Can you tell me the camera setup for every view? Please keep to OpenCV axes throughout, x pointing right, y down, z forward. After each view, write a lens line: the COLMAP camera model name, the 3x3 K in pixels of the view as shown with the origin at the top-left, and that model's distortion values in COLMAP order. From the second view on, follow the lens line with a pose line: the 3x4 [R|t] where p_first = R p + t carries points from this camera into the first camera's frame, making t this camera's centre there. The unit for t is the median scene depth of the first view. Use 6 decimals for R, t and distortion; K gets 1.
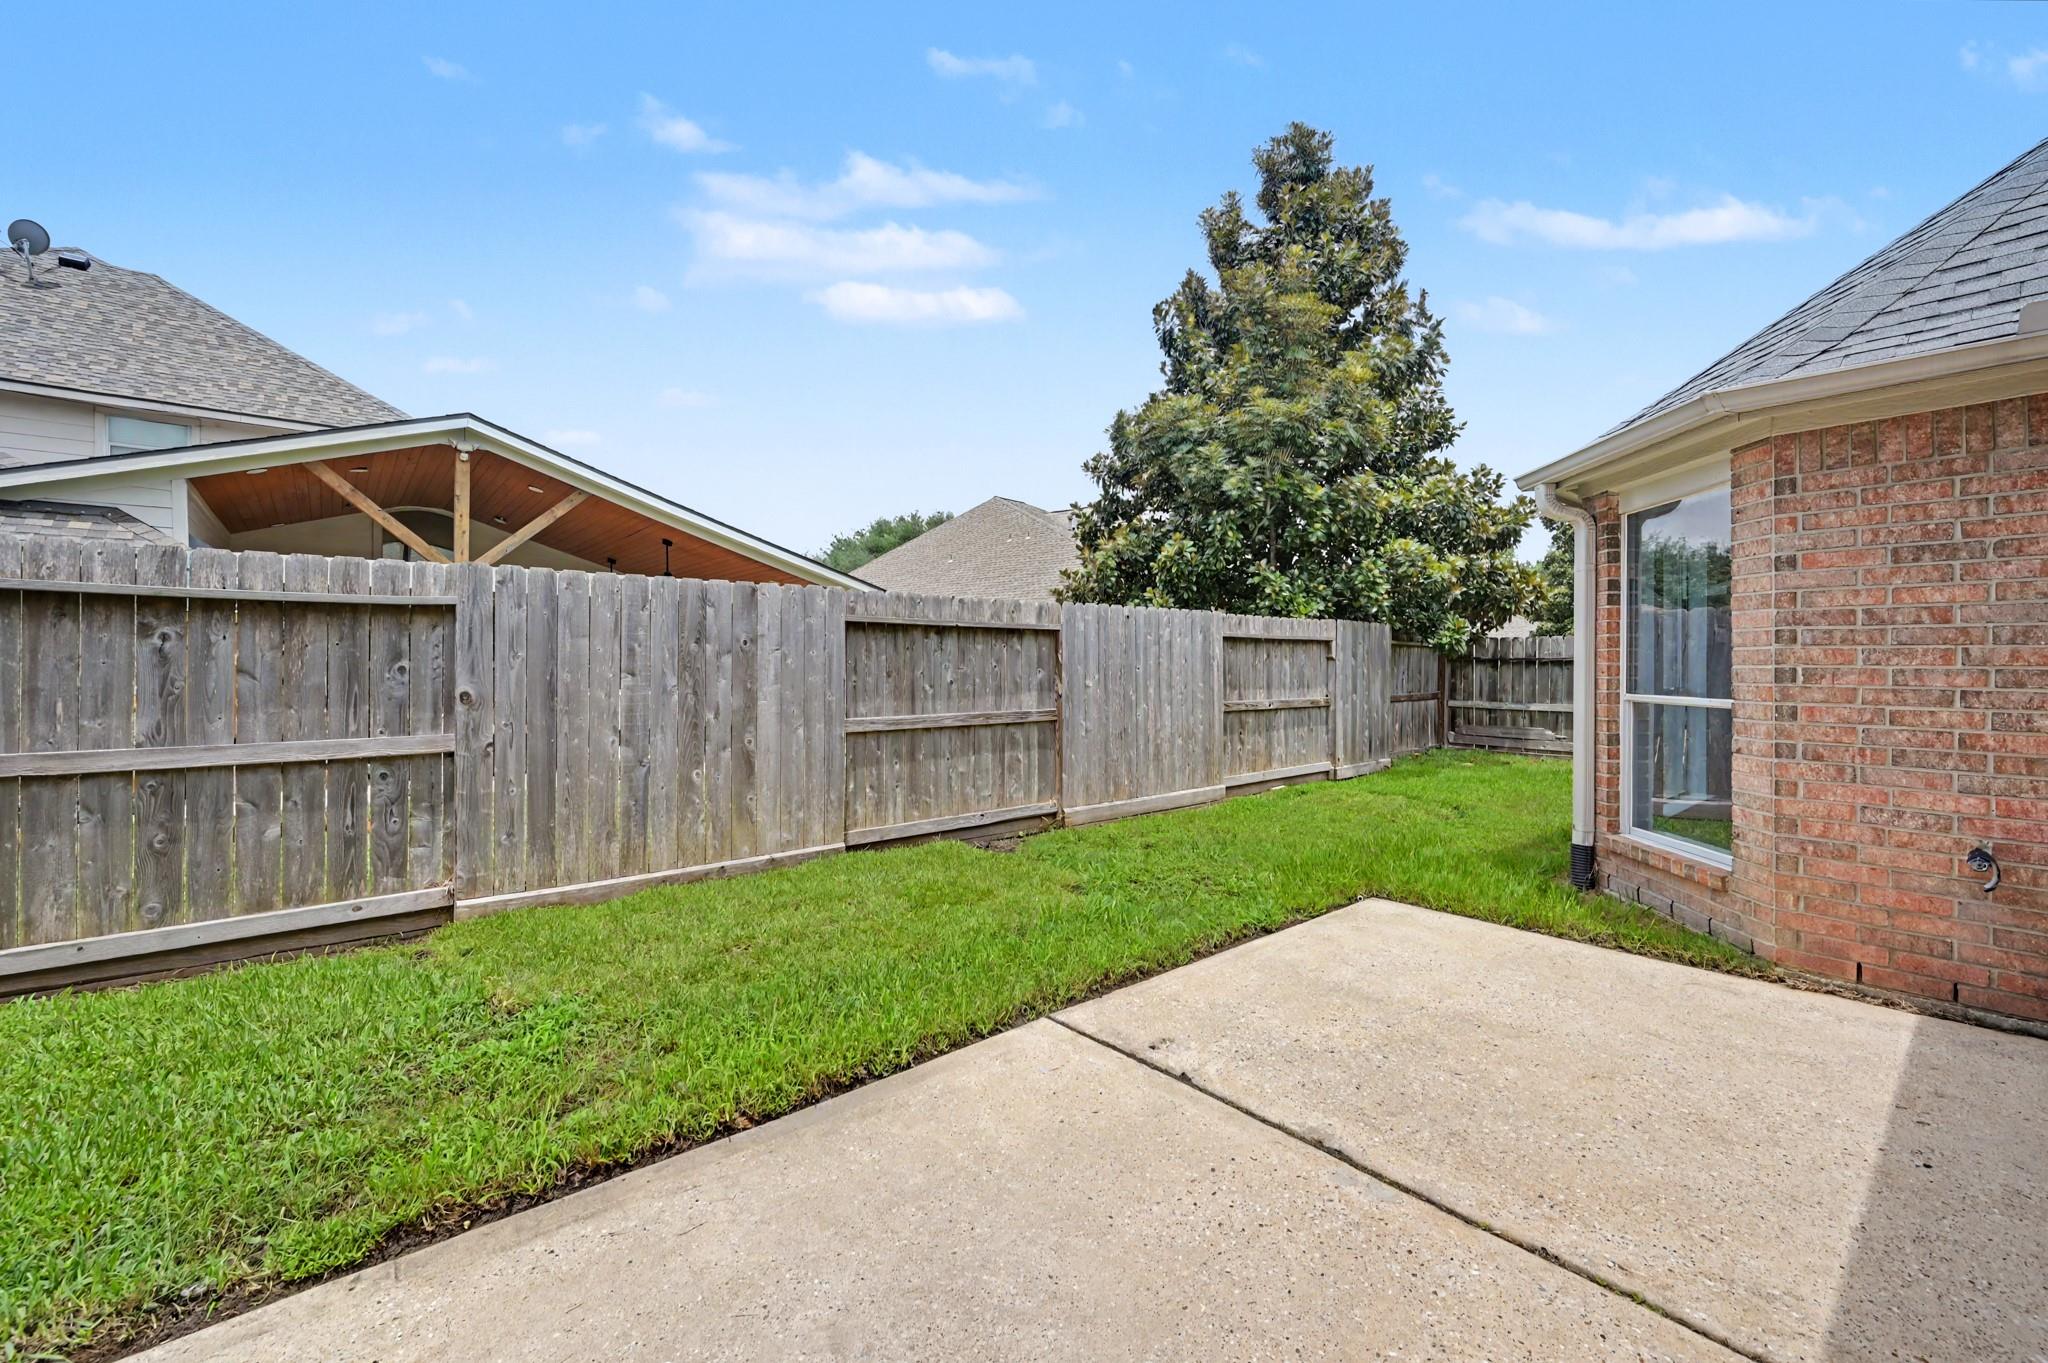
lens RADIAL K [[812.7, 0, 1021.8], [0, 812.7, 676.0], [0, 0, 1]] dist [0.000596, 0.000170]
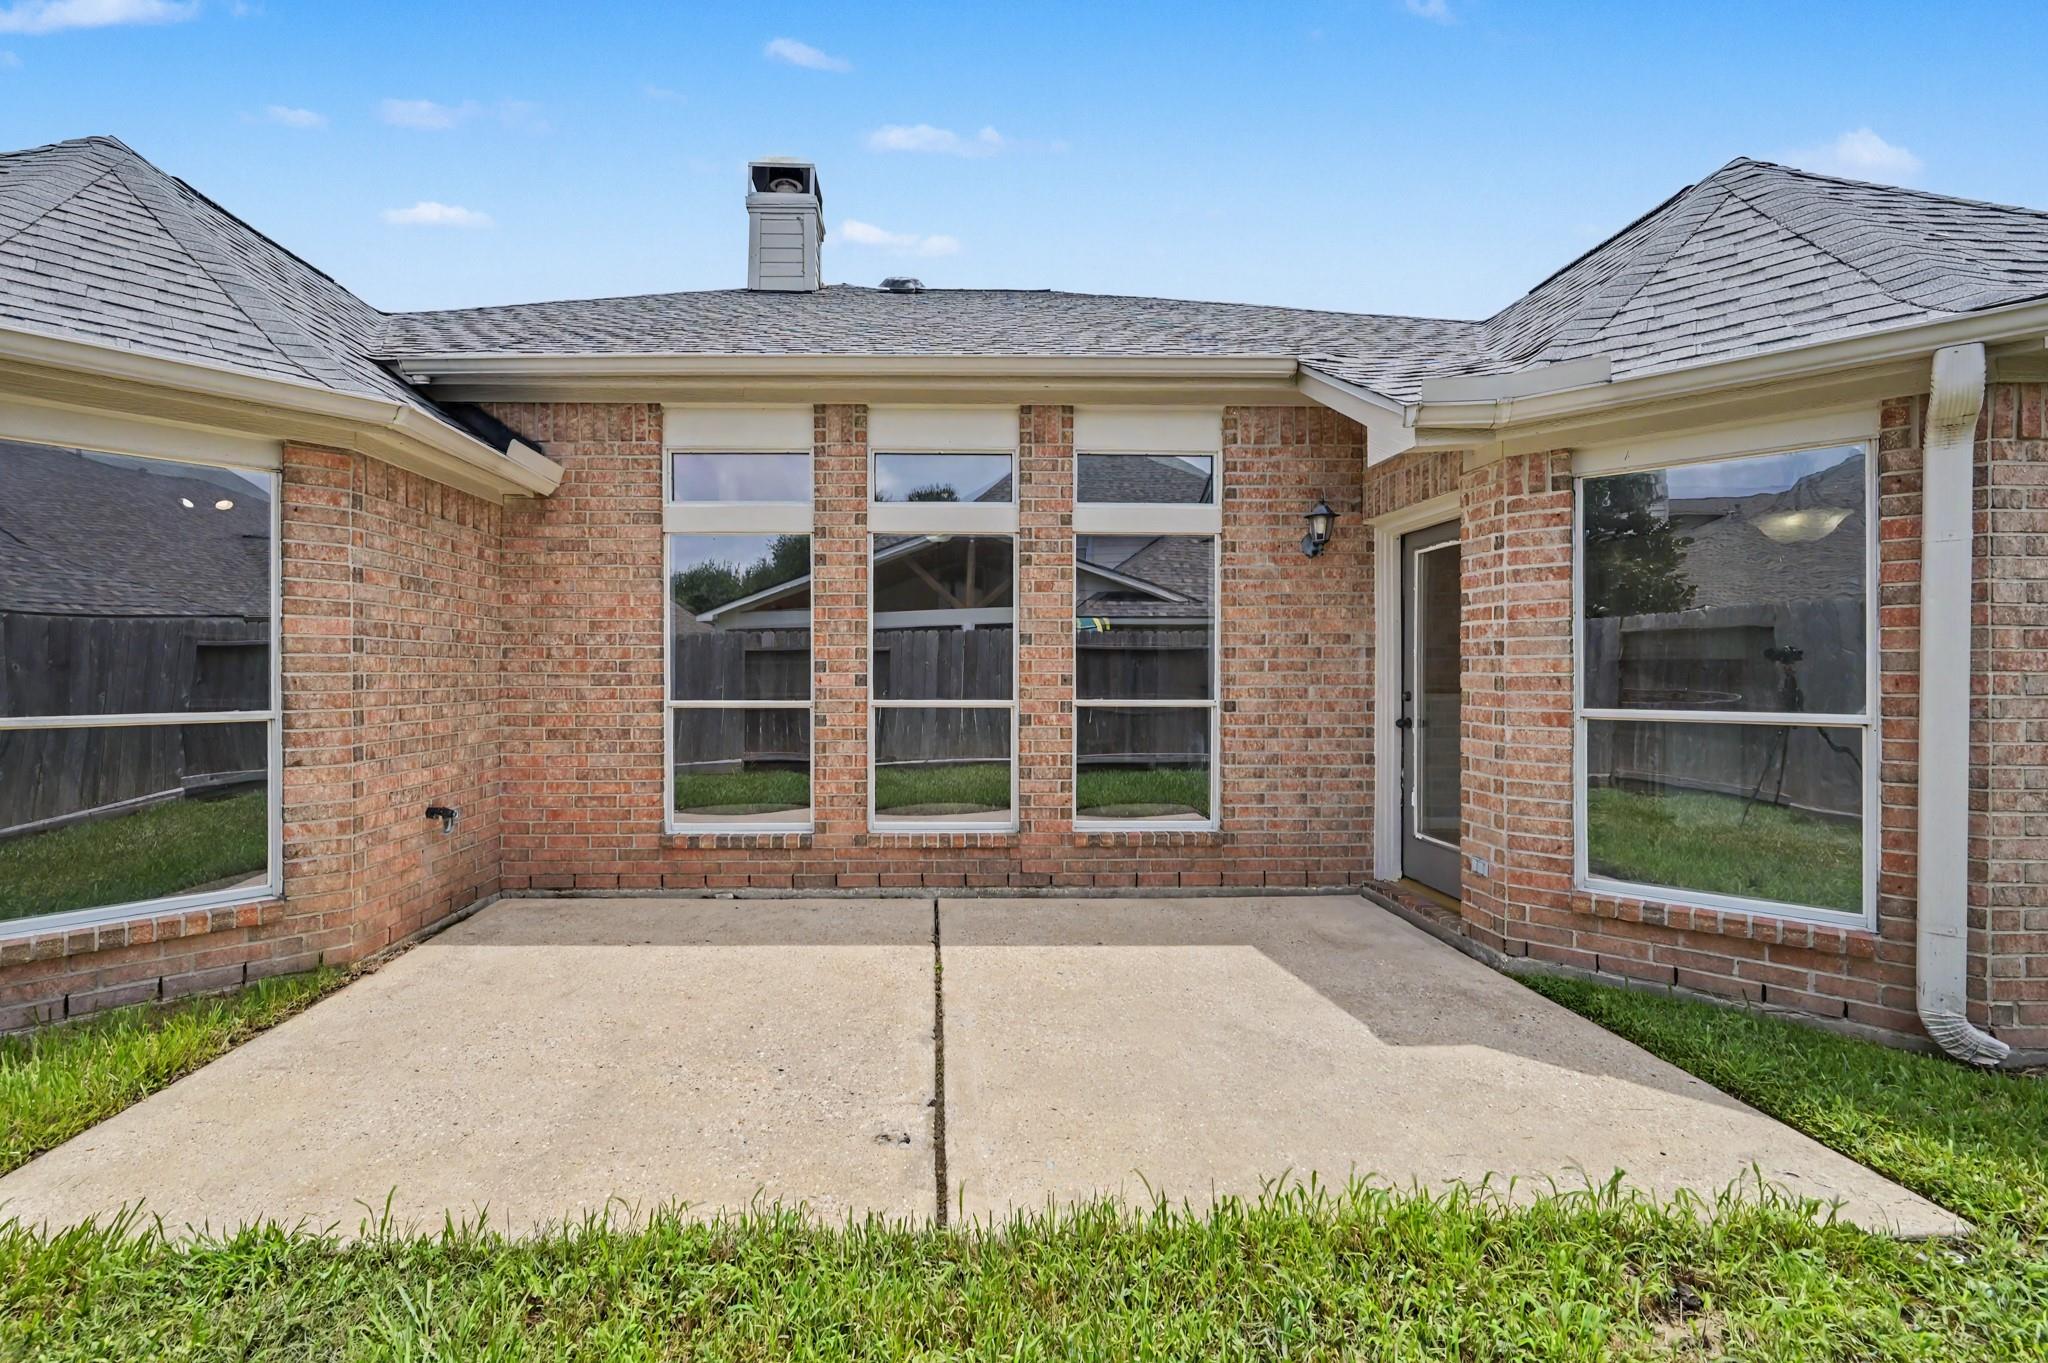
lens RADIAL K [[843.8, 0, 951.5], [0, 843.8, 681.6], [0, 0, 1]] dist [0.000313, 0.000046]
pose [[-0.779318, -0.006619, 0.626594, -0.291140], [0.006563, 0.999803, 0.018724, -0.014597], [-0.626595, 0.018704, -0.779121, 1.171493]]
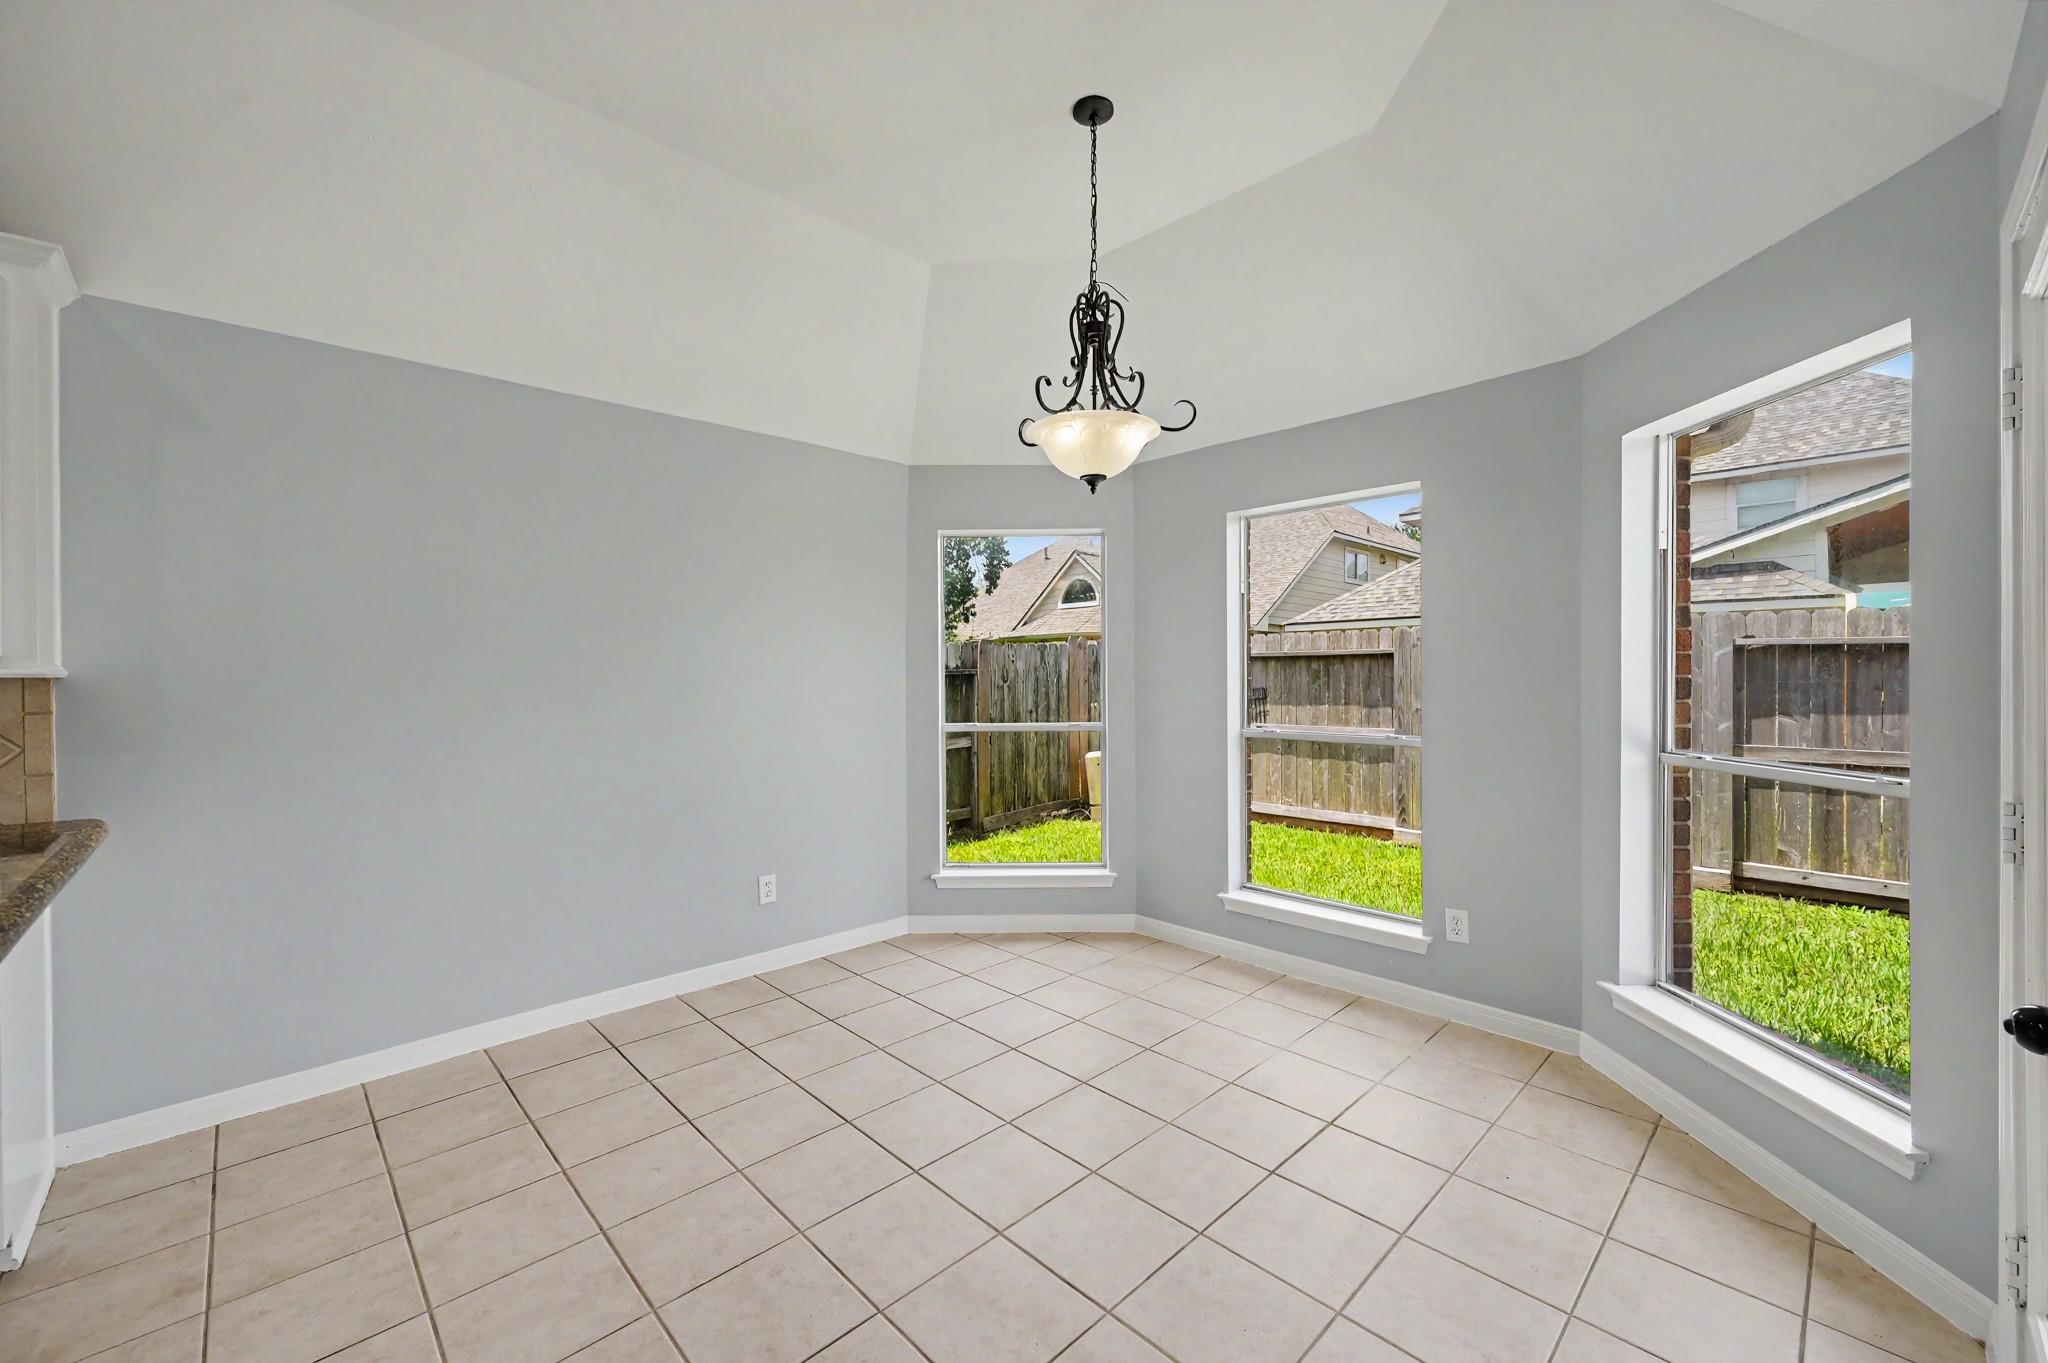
lens RADIAL K [[812.7, 0, 1021.8], [0, 812.7, 676.0], [0, 0, 1]] dist [0.000596, 0.000170]
pose [[0.075324, -0.002803, -0.997155, 0.195238], [-0.006985, 0.999970, -0.003338, -0.028725], [0.997135, 0.007216, 0.075302, -0.677562]]
